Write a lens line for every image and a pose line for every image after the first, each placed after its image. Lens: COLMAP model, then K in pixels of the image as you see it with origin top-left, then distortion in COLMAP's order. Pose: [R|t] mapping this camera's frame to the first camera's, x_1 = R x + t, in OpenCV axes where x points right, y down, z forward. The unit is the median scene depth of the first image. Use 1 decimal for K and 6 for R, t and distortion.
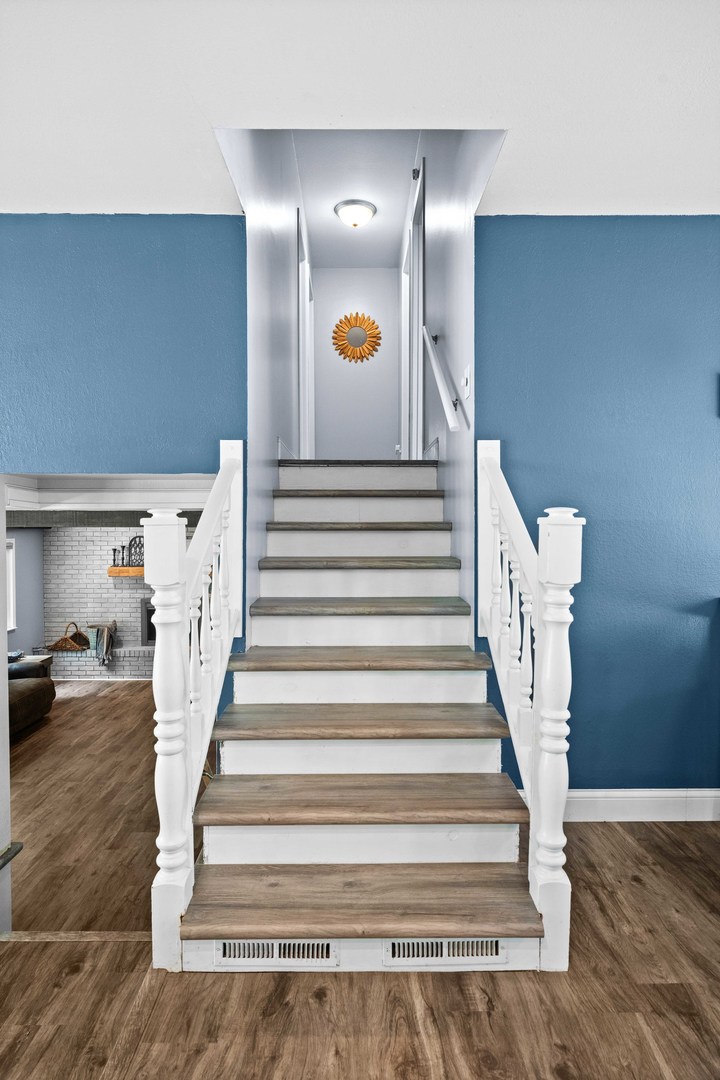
lens RADIAL K [[630.4, 0, 360.0], [0, 630.4, 540.0], [0, 0, 1]] dist [0.000196, 0.000982]
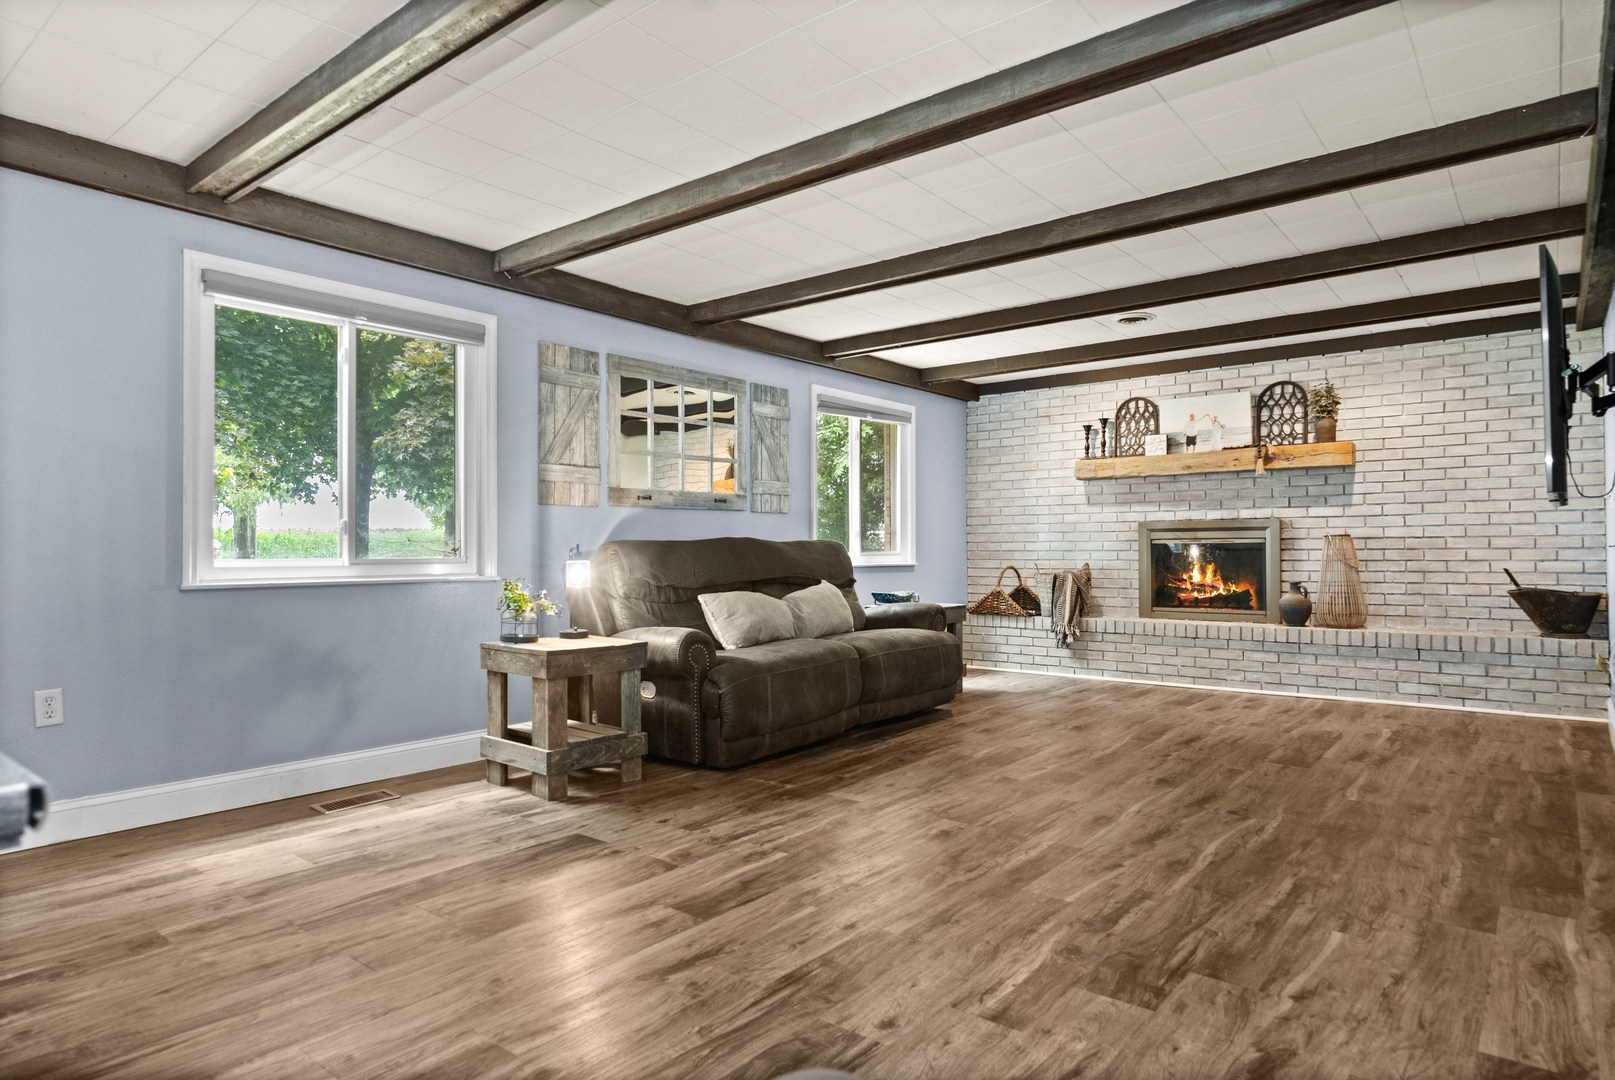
lens RADIAL K [[942.7, 0, 807.5], [0, 942.7, 540.0], [0, 0, 1]] dist [0.000196, 0.000982]
pose [[0.774410, -0.002375, -0.632679, -0.084479], [-0.008091, 0.999874, -0.013656, 0.124862], [0.632632, 0.015694, 0.774293, 0.275289]]
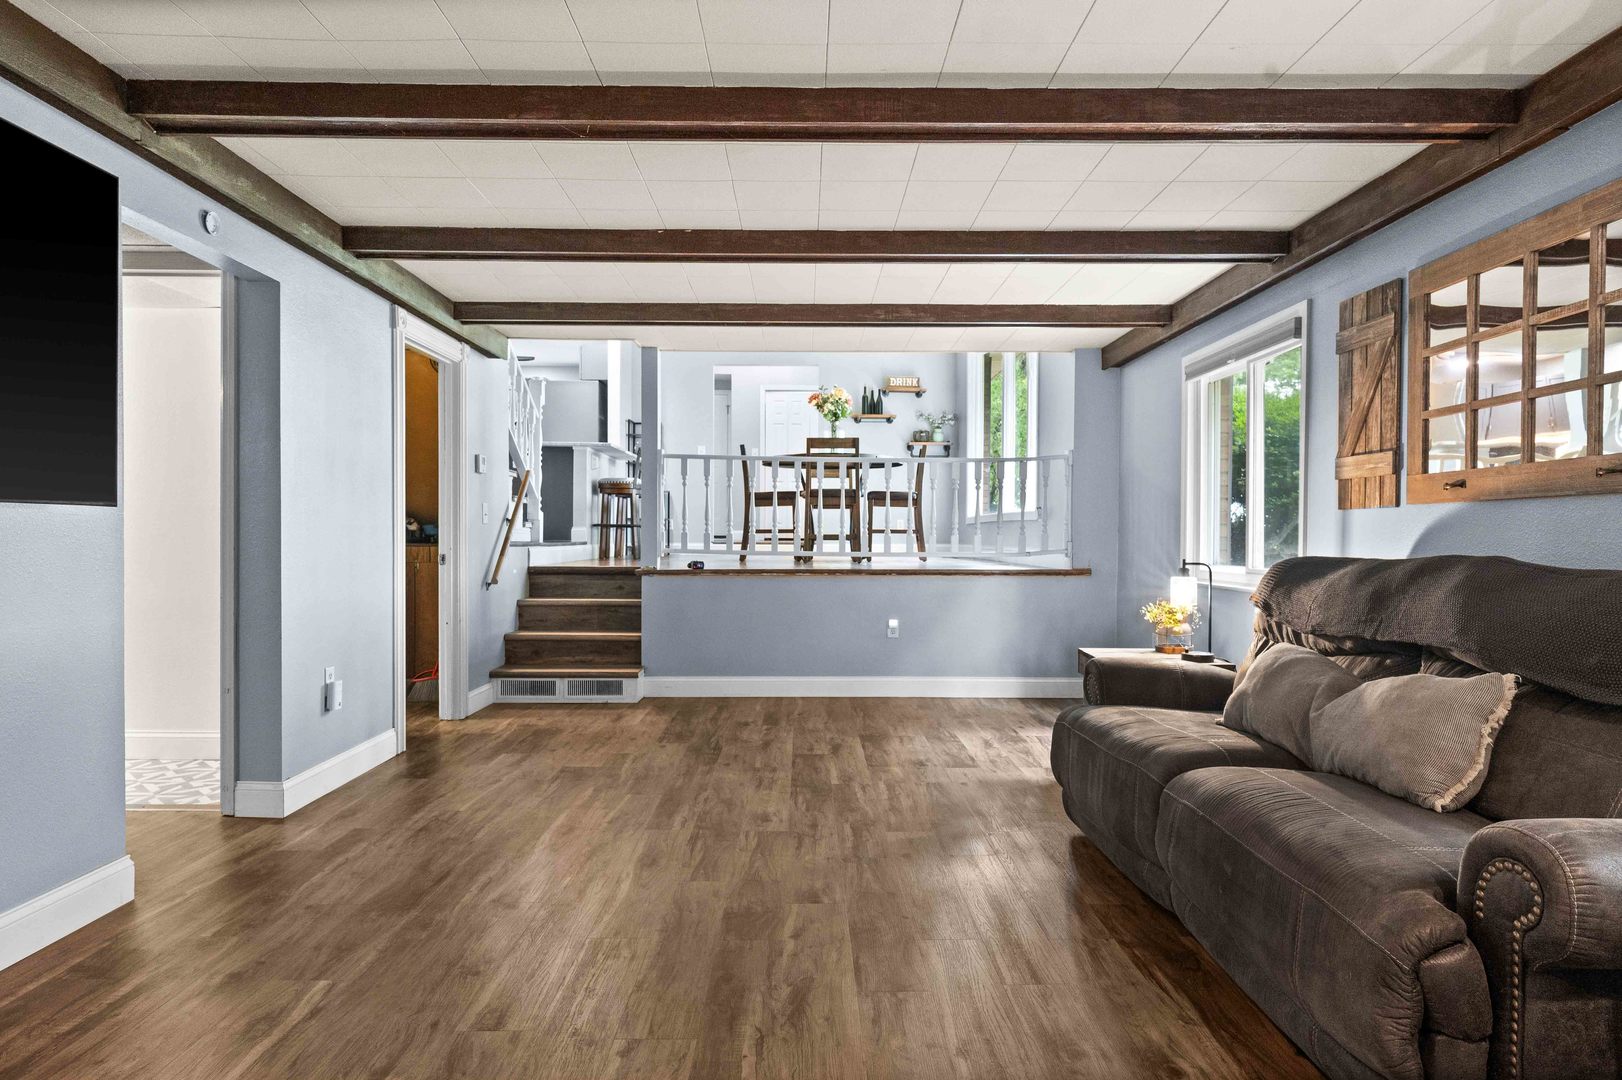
lens RADIAL K [[946.8, 0, 811.0], [0, 946.8, 540.0], [0, 0, 1]] dist [0.000196, 0.000982]
pose [[-0.999957, 0.004342, 0.008195, -0.286375], [0.004463, 0.999881, 0.014769, 0.106574], [-0.008130, 0.014805, -0.999857, 0.961674]]
